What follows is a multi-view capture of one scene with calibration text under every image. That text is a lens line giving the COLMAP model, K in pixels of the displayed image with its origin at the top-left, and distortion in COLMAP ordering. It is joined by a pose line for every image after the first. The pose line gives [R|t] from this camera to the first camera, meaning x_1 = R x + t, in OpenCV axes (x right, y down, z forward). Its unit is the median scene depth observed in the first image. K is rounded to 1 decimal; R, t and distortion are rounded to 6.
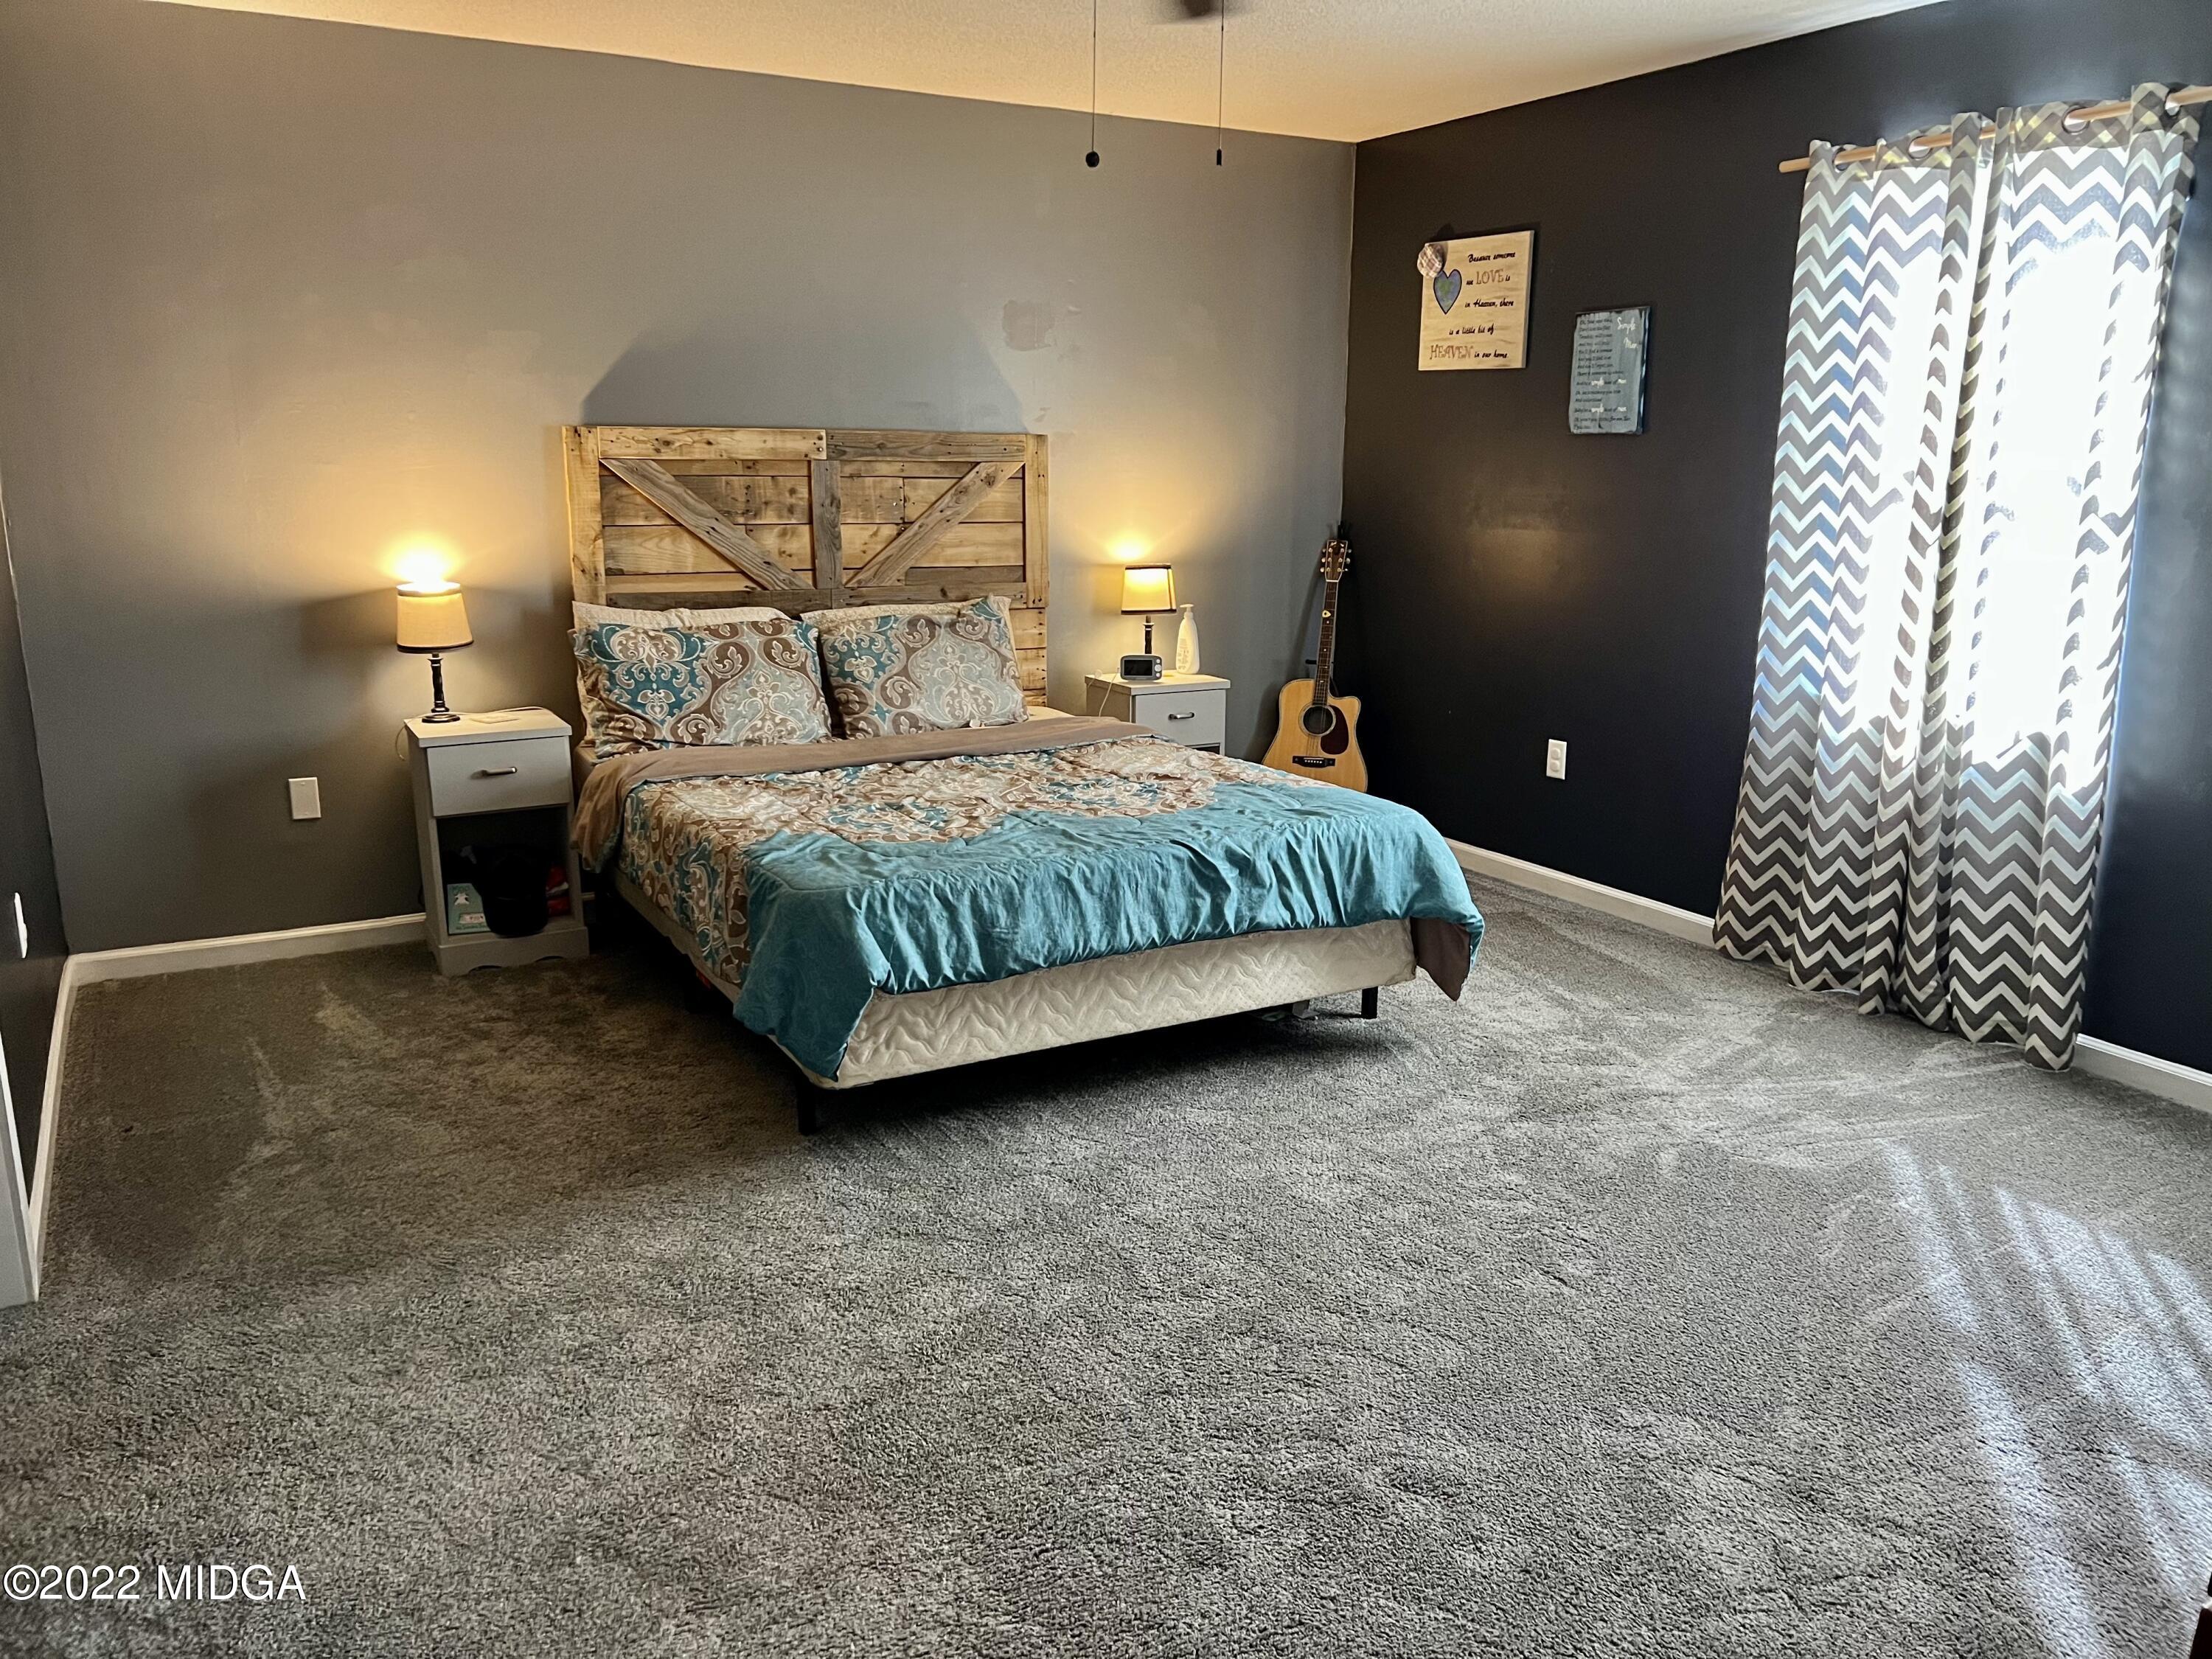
lens RADIAL K [[1654.8, 0, 1112.4], [0, 1654.8, 834.2], [0, 0, 1]] dist [0.002226, -0.011865]
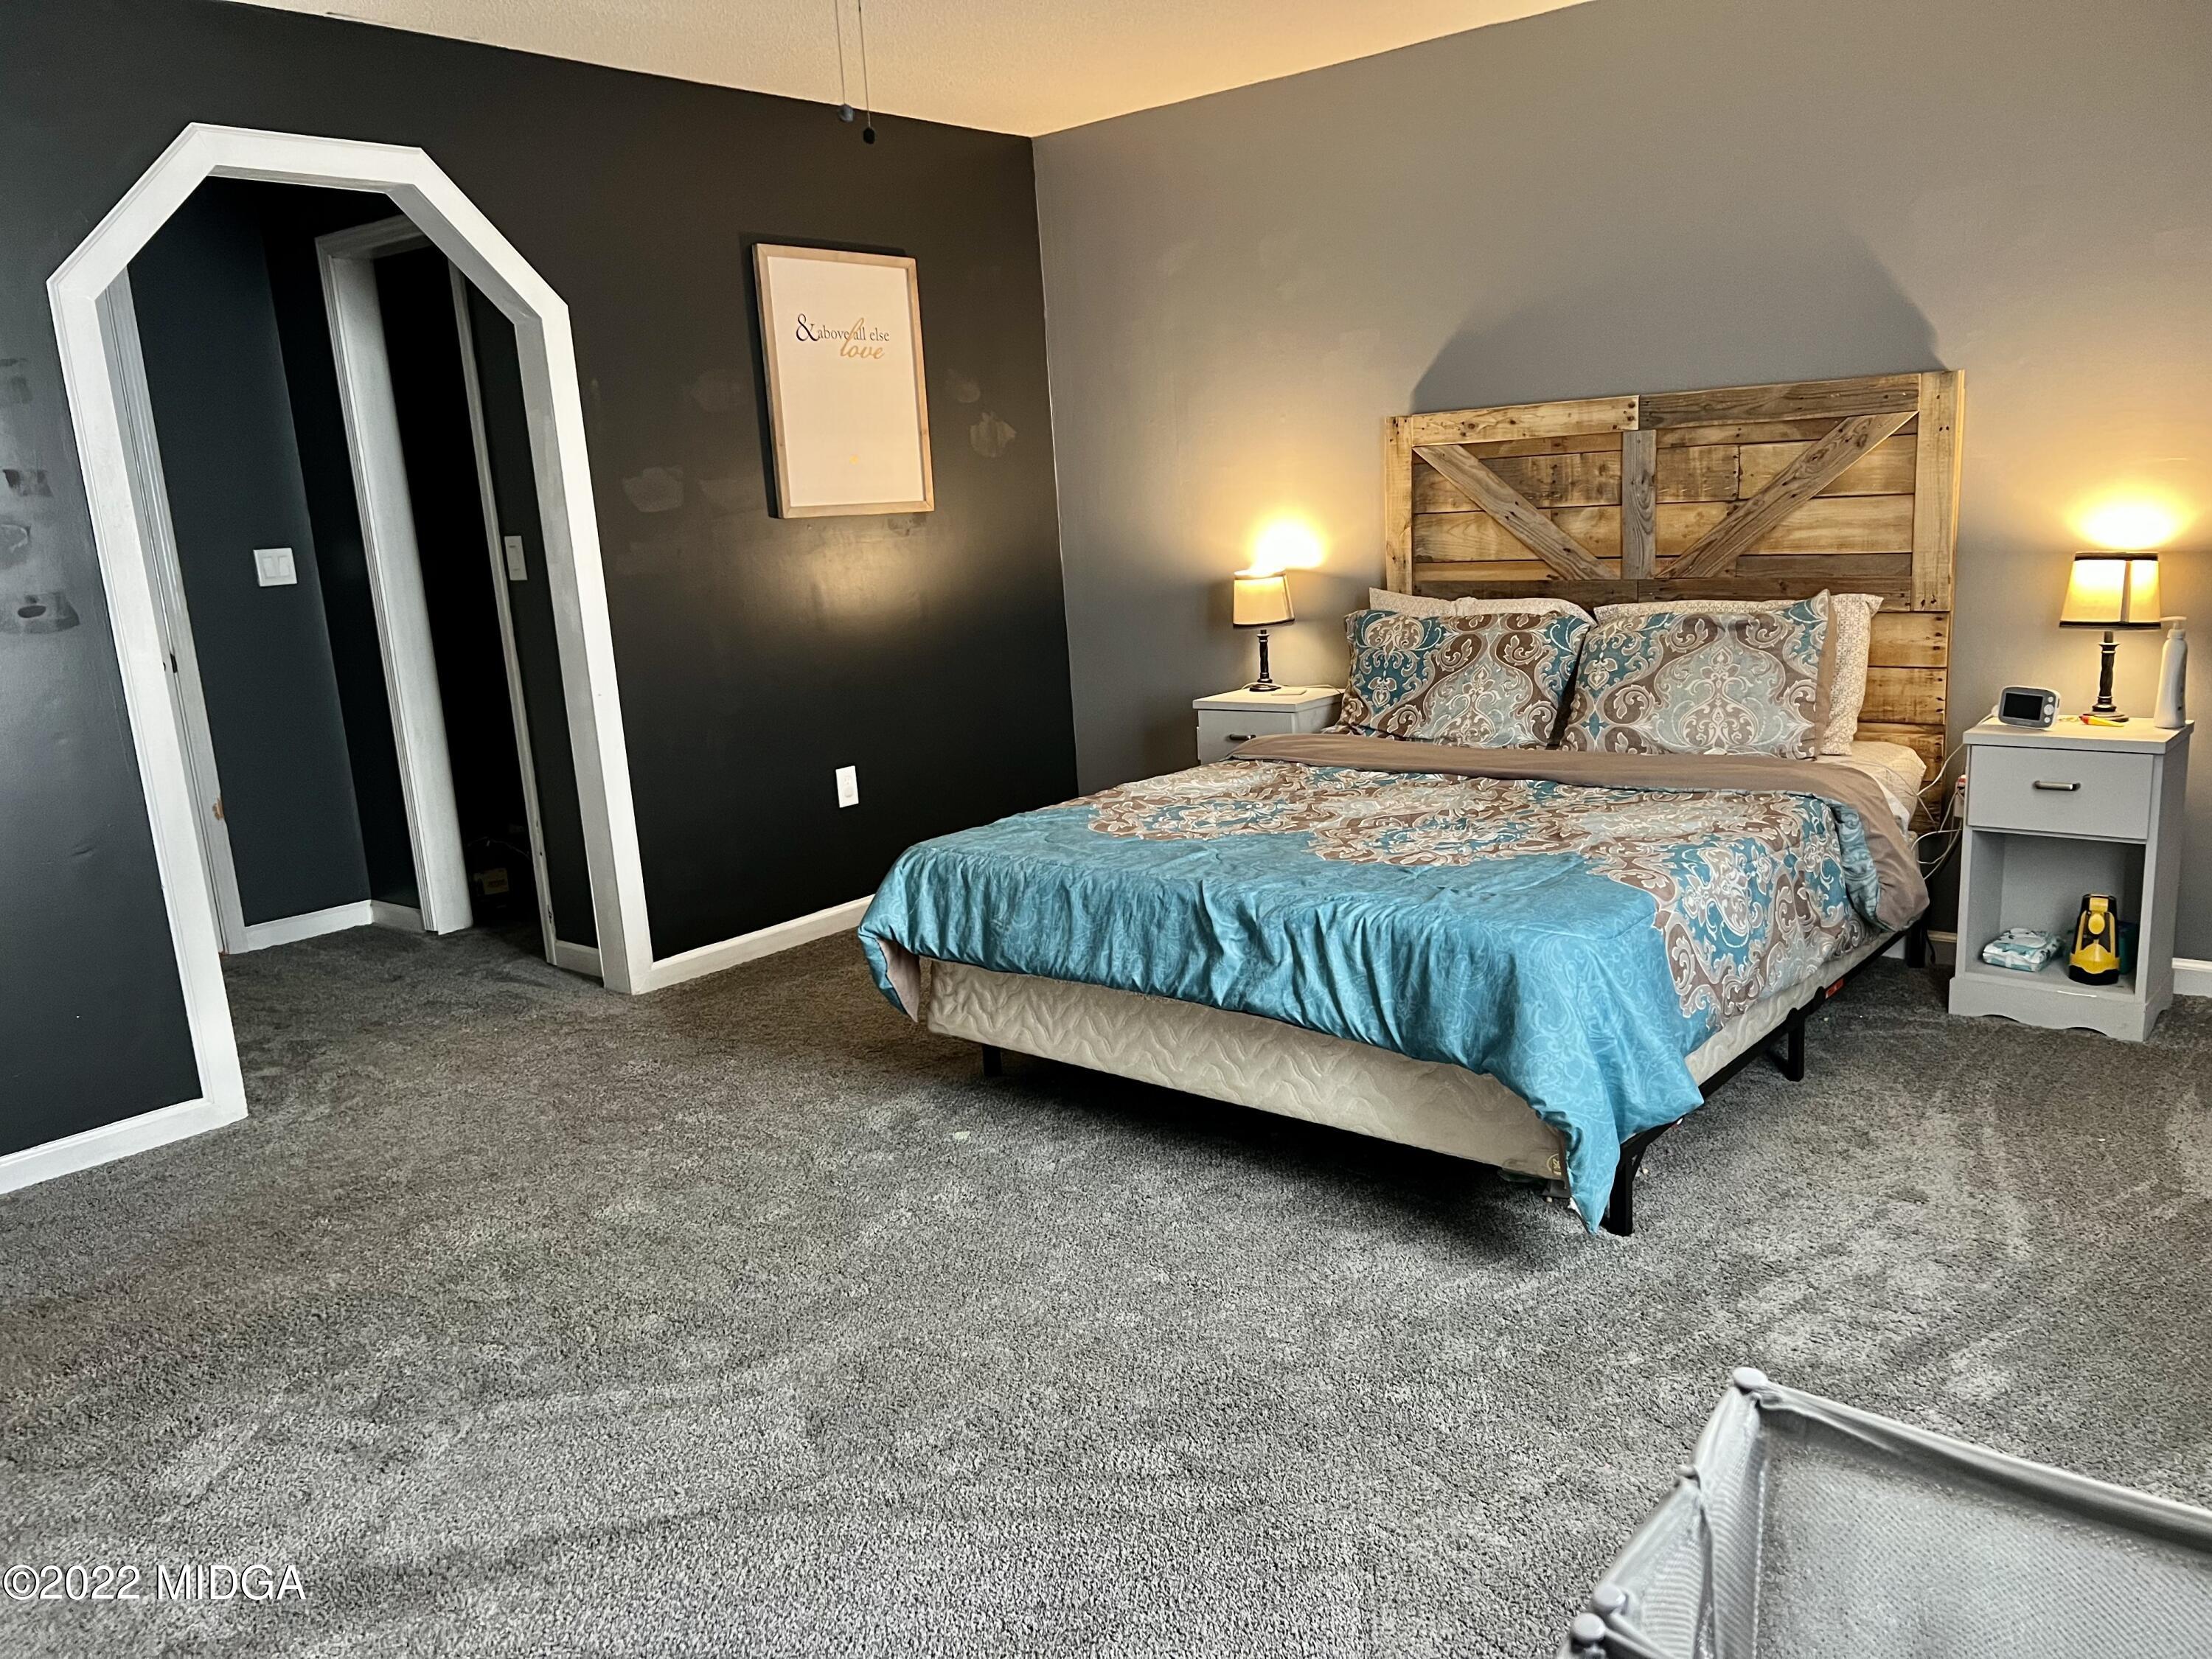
lens RADIAL K [[1654.8, 0, 1112.8], [0, 1654.8, 839.6], [0, 0, 1]] dist [0.002226, -0.011865]
pose [[0.332852, 0.163248, -0.928741, 0.602681], [-0.149395, 0.981591, 0.118996, -0.082887], [0.931070, 0.099141, 0.351113, 0.489266]]
